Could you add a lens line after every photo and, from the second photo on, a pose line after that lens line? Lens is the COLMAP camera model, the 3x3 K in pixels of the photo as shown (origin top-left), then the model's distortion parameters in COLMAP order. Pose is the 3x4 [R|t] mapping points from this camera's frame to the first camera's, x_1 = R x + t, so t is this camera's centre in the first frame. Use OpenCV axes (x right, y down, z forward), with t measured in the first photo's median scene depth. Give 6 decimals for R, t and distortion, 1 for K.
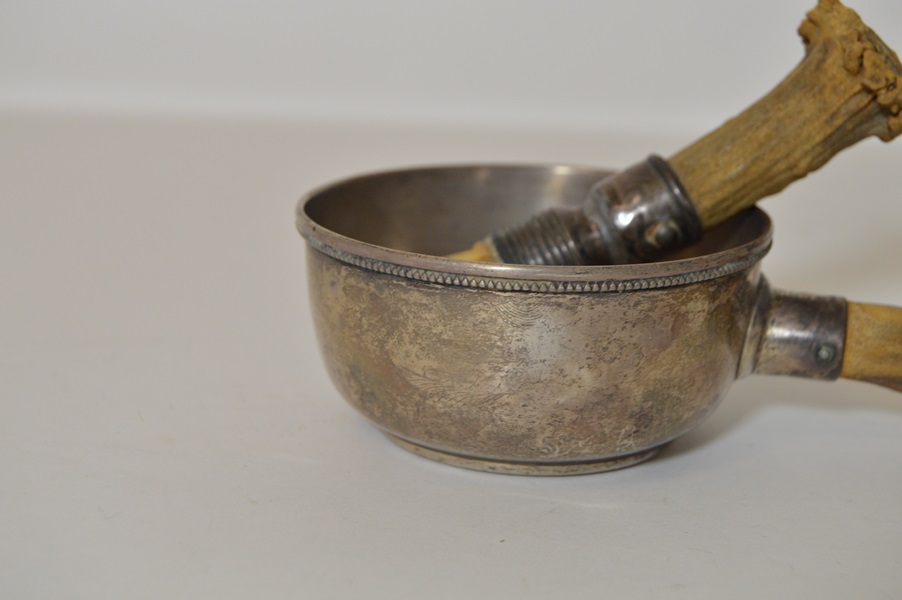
lens RADIAL K [[1598.4, 0, 451.0], [0, 1598.4, 300.0], [0, 0, 1]] dist [-0.050451, -0.019035]
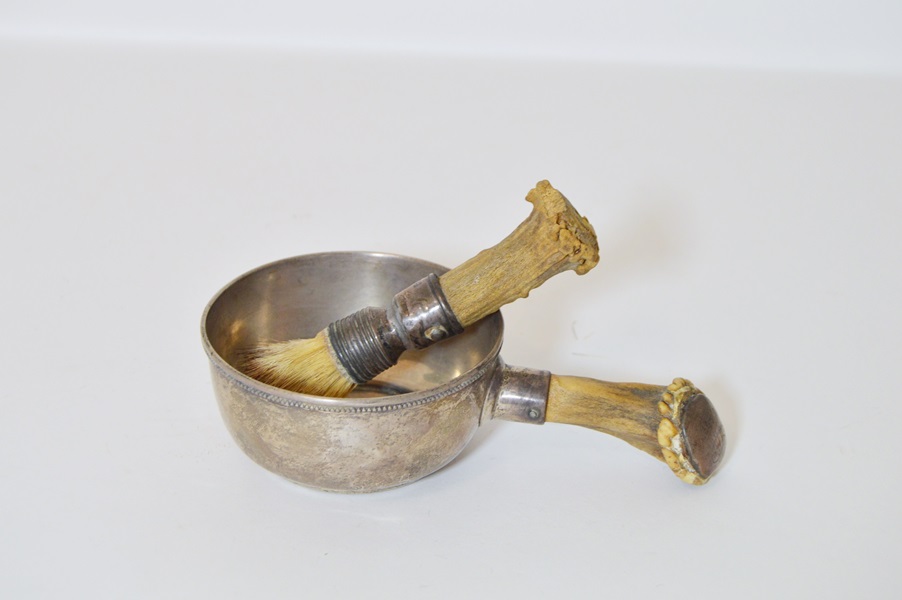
lens RADIAL K [[1598.4, 0, 451.0], [0, 1598.4, 300.0], [0, 0, 1]] dist [-0.050451, -0.019035]
pose [[0.999296, -0.009576, 0.036271, 0.099626], [0.001353, 0.975442, 0.220251, -0.461442], [-0.037489, -0.220047, 0.974769, -0.580151]]
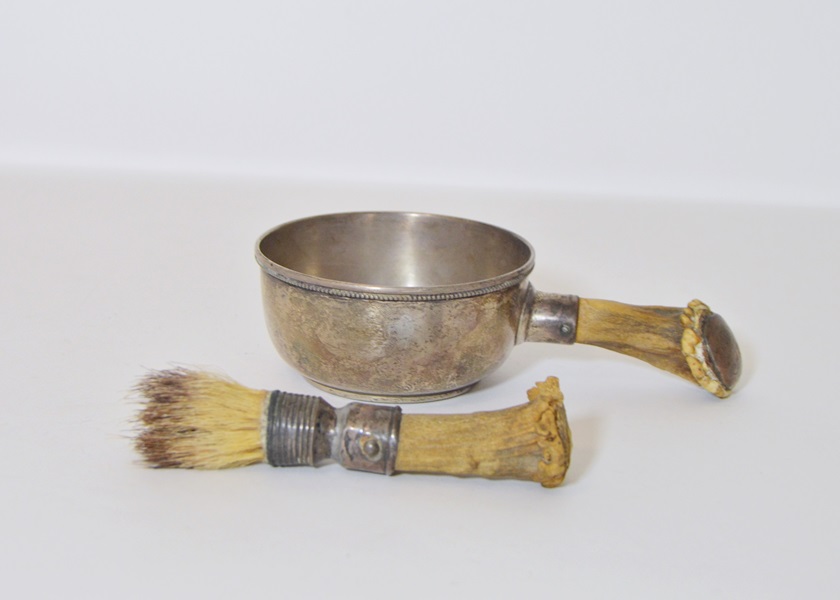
lens RADIAL K [[1786.2, 0, 420.0], [0, 1786.2, 300.0], [0, 0, 1]] dist [-0.030488, -0.082341]
pose [[0.995460, -0.020265, 0.093004, -0.108455], [0.017426, 0.999360, 0.031232, -0.065180], [-0.093577, -0.029469, 0.995176, -0.969556]]
